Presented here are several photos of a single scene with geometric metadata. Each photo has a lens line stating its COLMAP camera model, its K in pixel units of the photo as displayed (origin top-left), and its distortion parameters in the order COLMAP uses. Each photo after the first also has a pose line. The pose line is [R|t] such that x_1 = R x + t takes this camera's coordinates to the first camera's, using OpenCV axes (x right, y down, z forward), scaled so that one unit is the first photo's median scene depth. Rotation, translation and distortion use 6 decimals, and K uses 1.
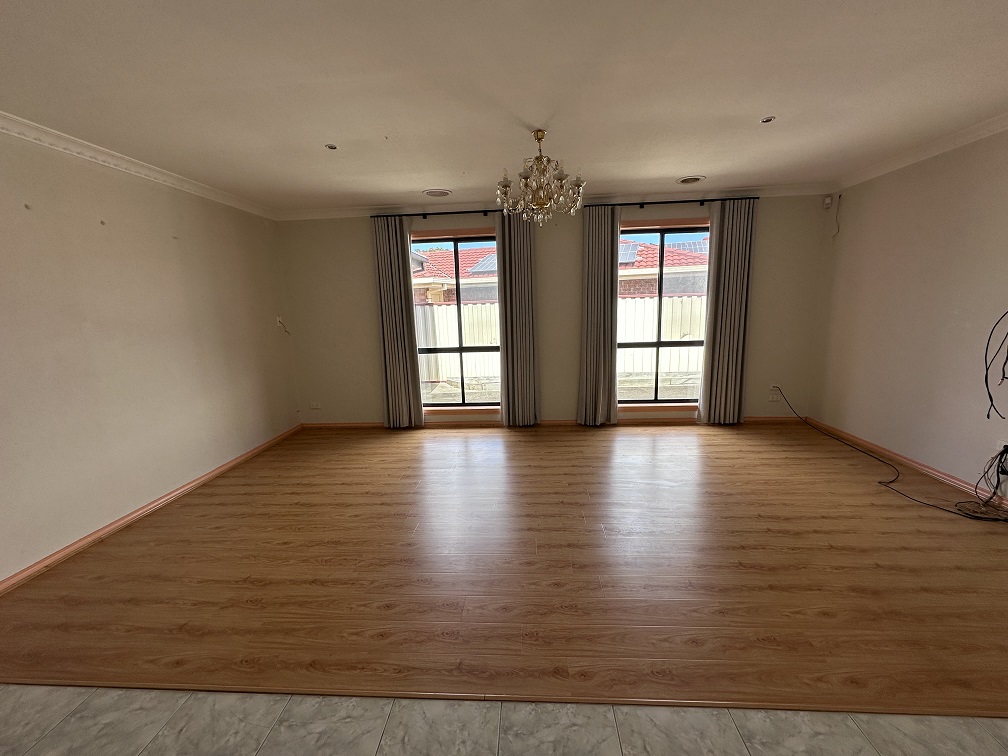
lens RADIAL K [[394.7, 0, 504.7], [0, 394.7, 384.9], [0, 0, 1]] dist [-0.002053, 0.000431]
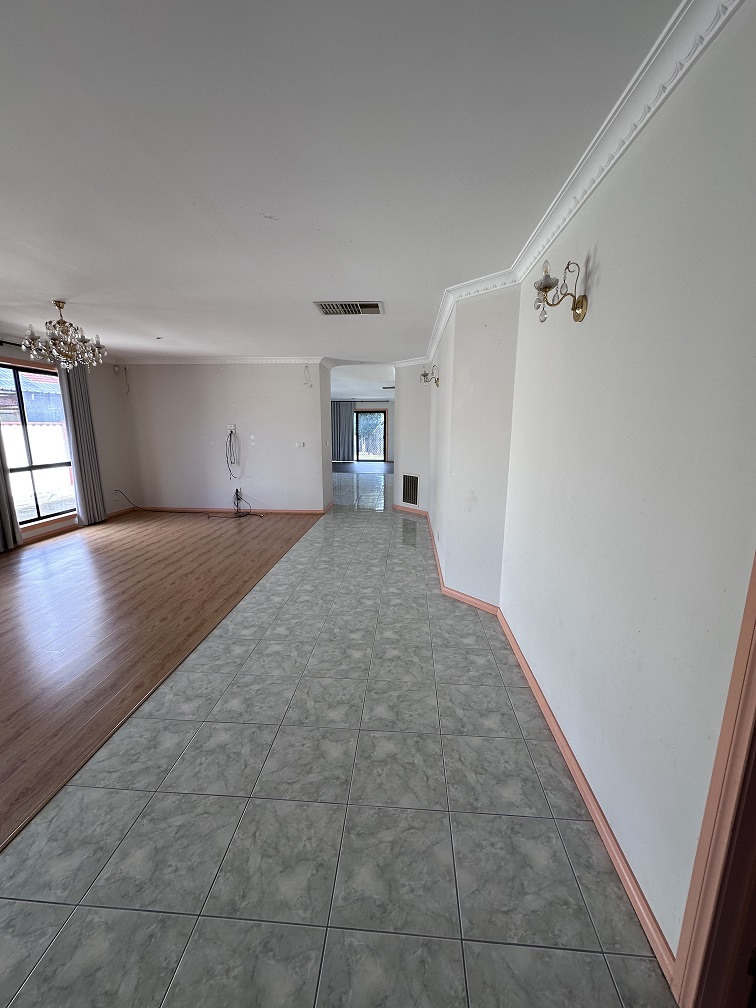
lens RADIAL K [[394.7, 0, 376.9], [0, 394.7, 505.3], [0, 0, 1]] dist [-0.002053, 0.000431]
pose [[0.013396, -0.165205, 0.986168, -0.926842], [0.198198, 0.967127, 0.159322, 0.021659], [-0.980070, 0.193322, 0.045698, 0.005378]]
